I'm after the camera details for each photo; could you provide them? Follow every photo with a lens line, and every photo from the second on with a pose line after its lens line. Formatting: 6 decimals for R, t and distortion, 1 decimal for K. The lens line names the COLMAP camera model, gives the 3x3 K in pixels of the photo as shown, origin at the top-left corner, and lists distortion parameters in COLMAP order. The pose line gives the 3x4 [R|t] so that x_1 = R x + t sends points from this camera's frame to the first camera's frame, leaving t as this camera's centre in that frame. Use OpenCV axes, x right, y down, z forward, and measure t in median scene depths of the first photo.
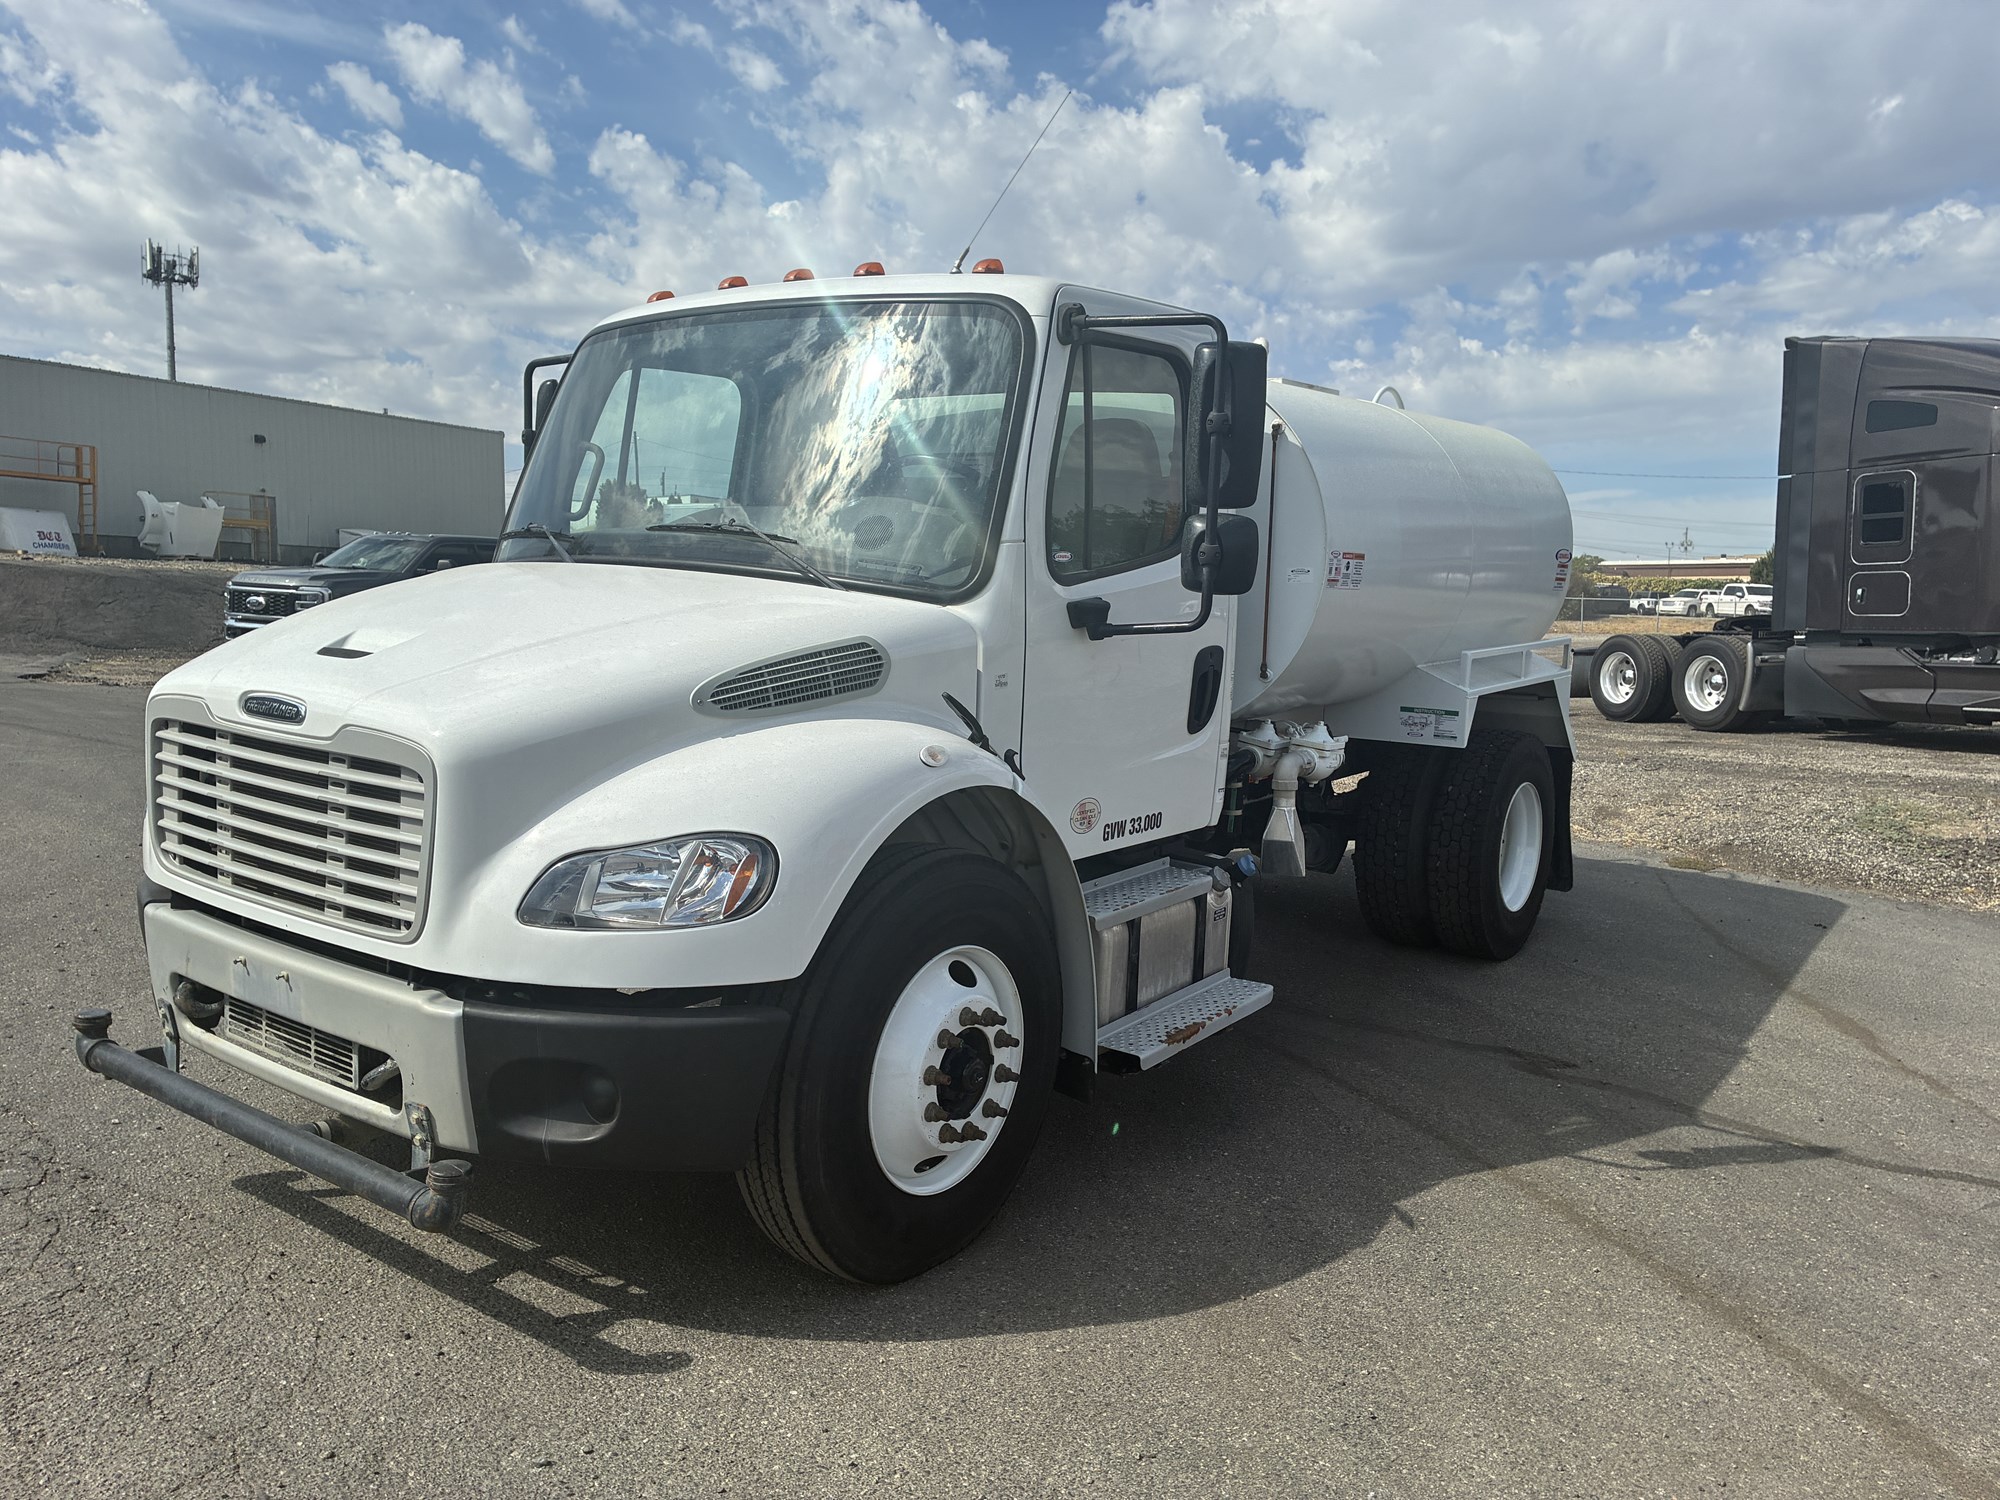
lens RADIAL K [[1511.8, 0, 999.7], [0, 1511.8, 747.4], [0, 0, 1]] dist [0.031913, 0.000911]
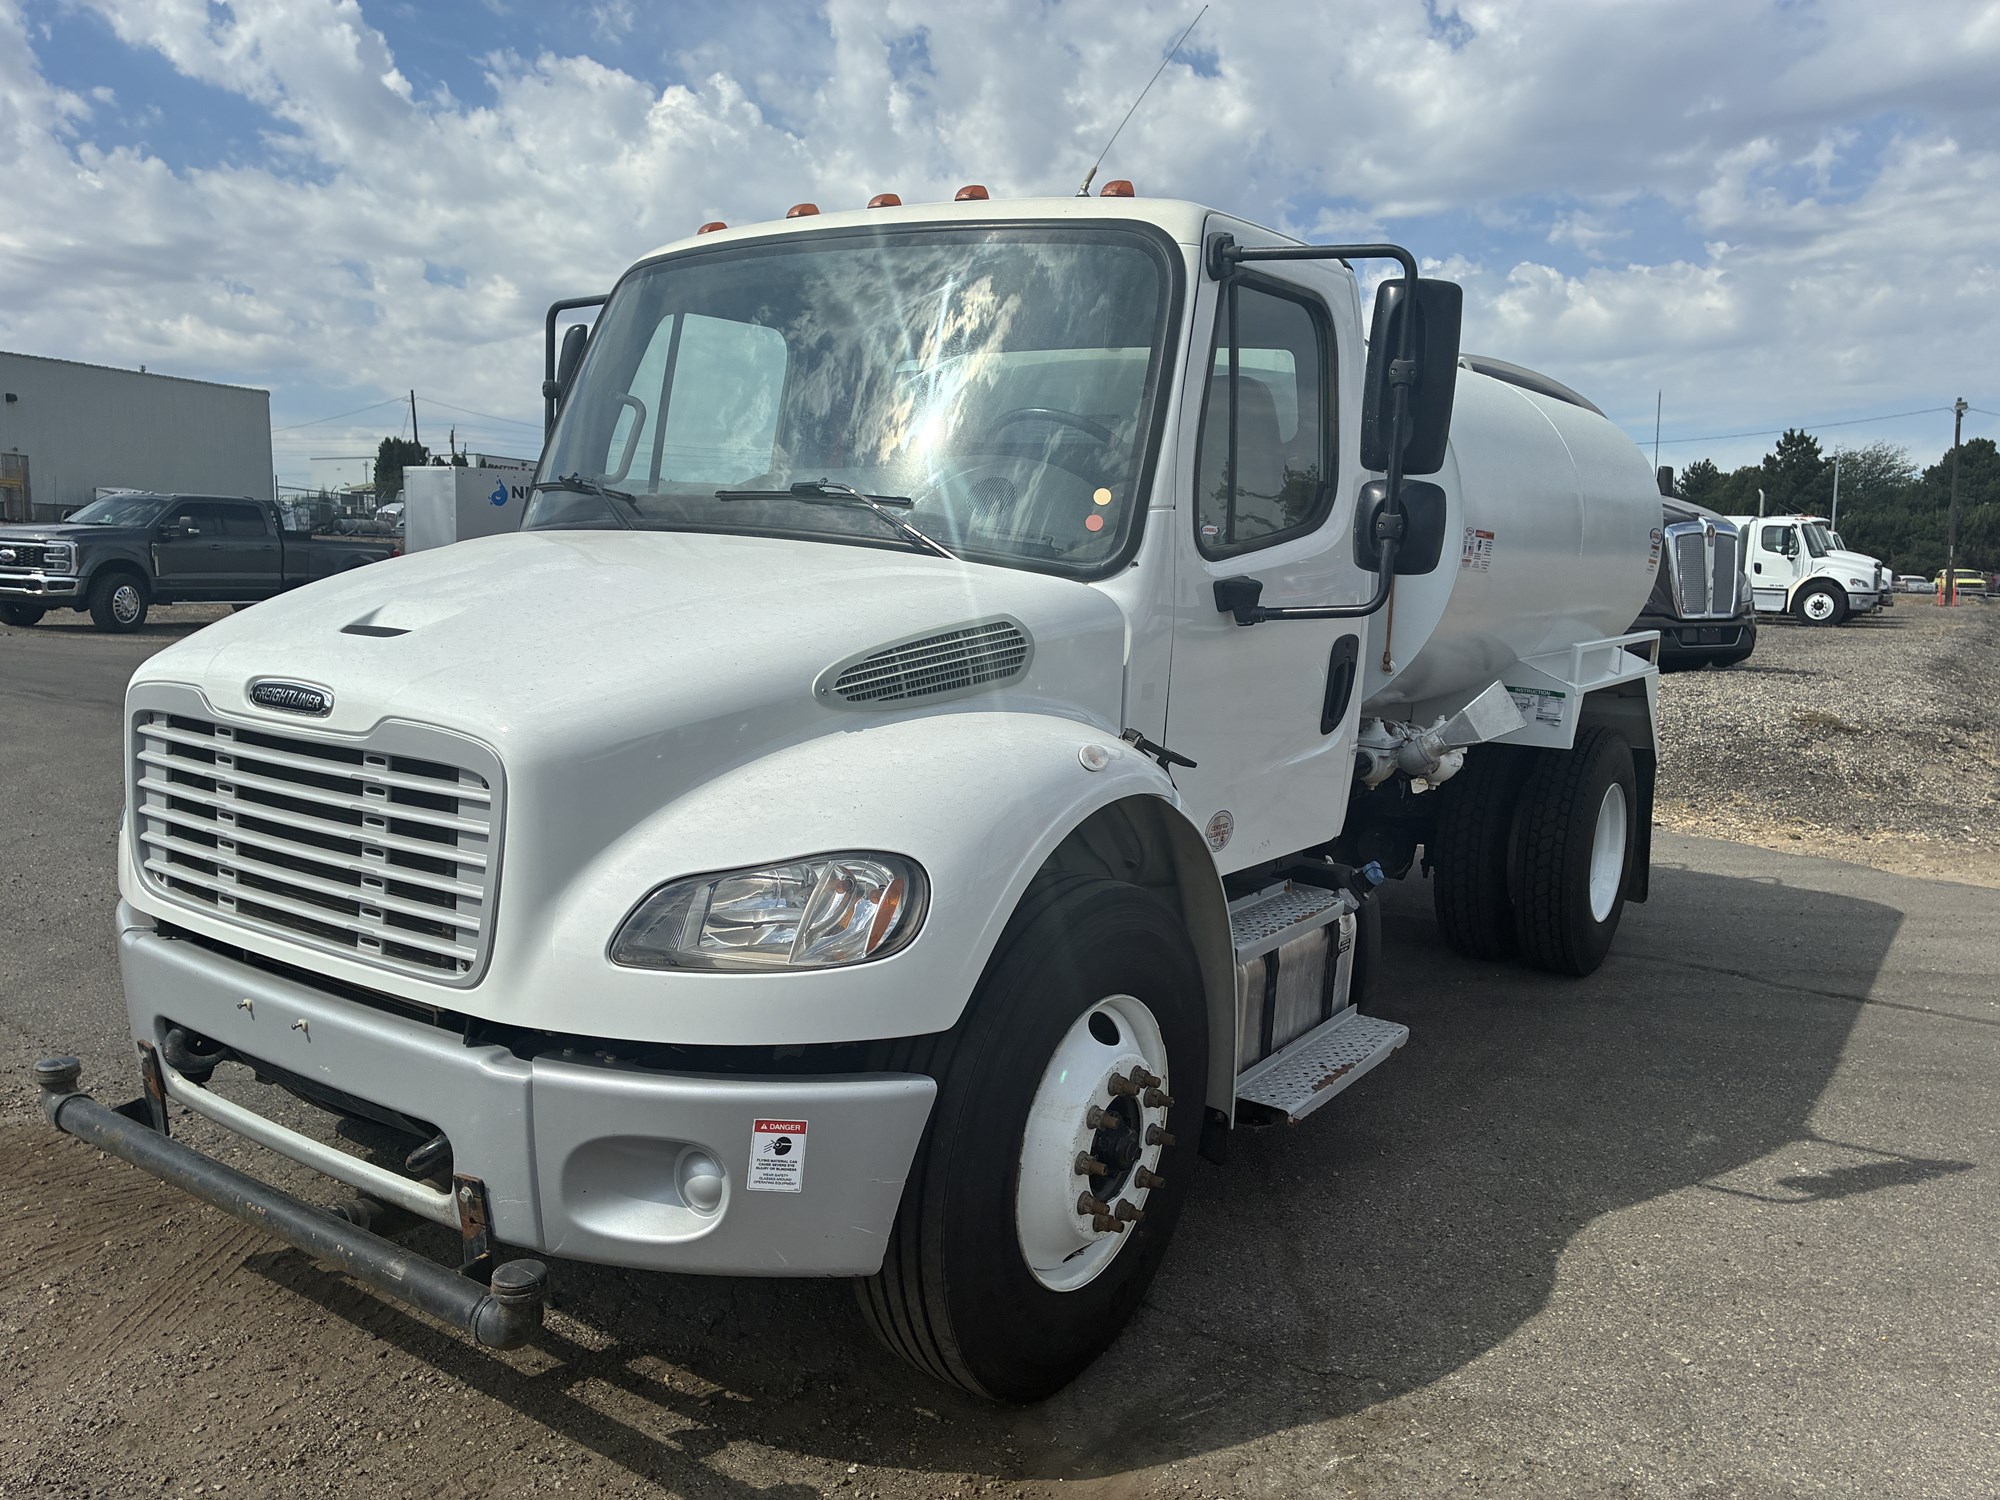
lens RADIAL K [[1498.7, 0, 1000.0], [0, 1498.7, 764.3], [0, 0, 1]] dist [0.008062, -0.000087]
pose [[0.998917, 0.002633, 0.046464, -0.129423], [-0.002968, 0.999970, 0.007139, 0.003298], [-0.046444, -0.007269, 0.998894, 0.171400]]
